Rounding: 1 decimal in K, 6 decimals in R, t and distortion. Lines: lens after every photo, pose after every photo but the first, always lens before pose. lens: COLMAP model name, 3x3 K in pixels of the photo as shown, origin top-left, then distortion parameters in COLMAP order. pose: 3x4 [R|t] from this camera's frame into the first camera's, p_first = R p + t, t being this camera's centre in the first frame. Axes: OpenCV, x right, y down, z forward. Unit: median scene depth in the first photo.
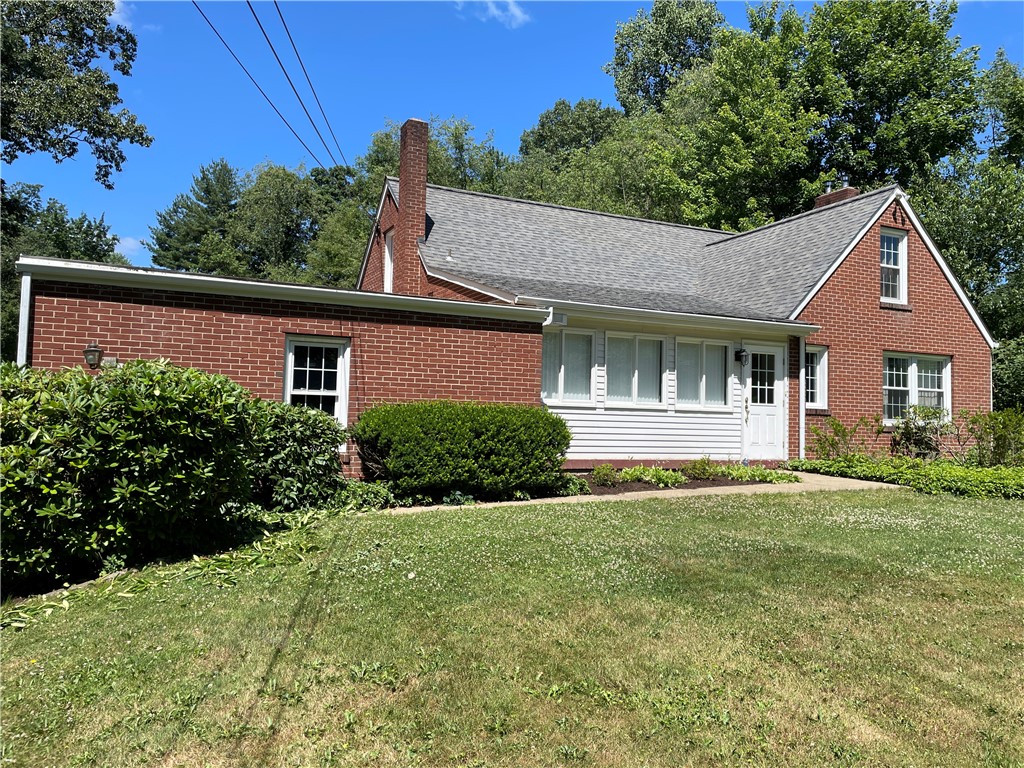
lens RADIAL K [[772.1, 0, 531.2], [0, 772.1, 382.7], [0, 0, 1]] dist [0.078155, -0.099450]
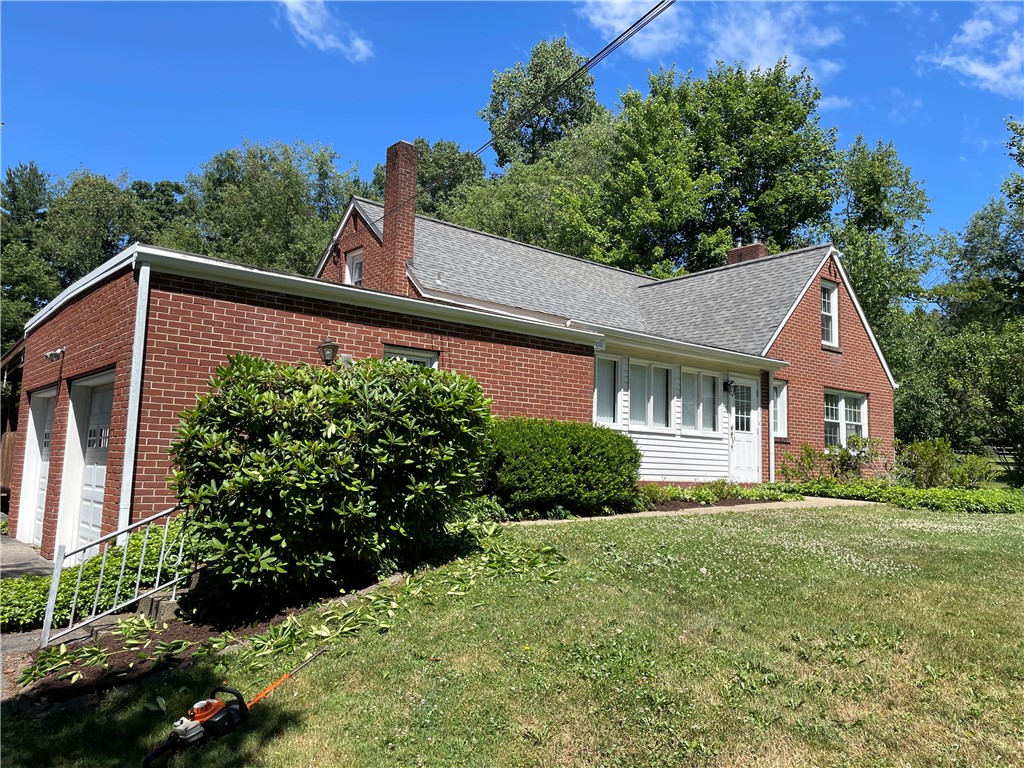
lens RADIAL K [[772.1, 0, 531.2], [0, 772.1, 382.7], [0, 0, 1]] dist [0.078155, -0.099450]
pose [[0.969299, 0.030401, 0.243998, -0.255694], [-0.017636, 0.998367, -0.054333, 0.023348], [-0.245252, 0.048362, 0.968252, 0.013155]]
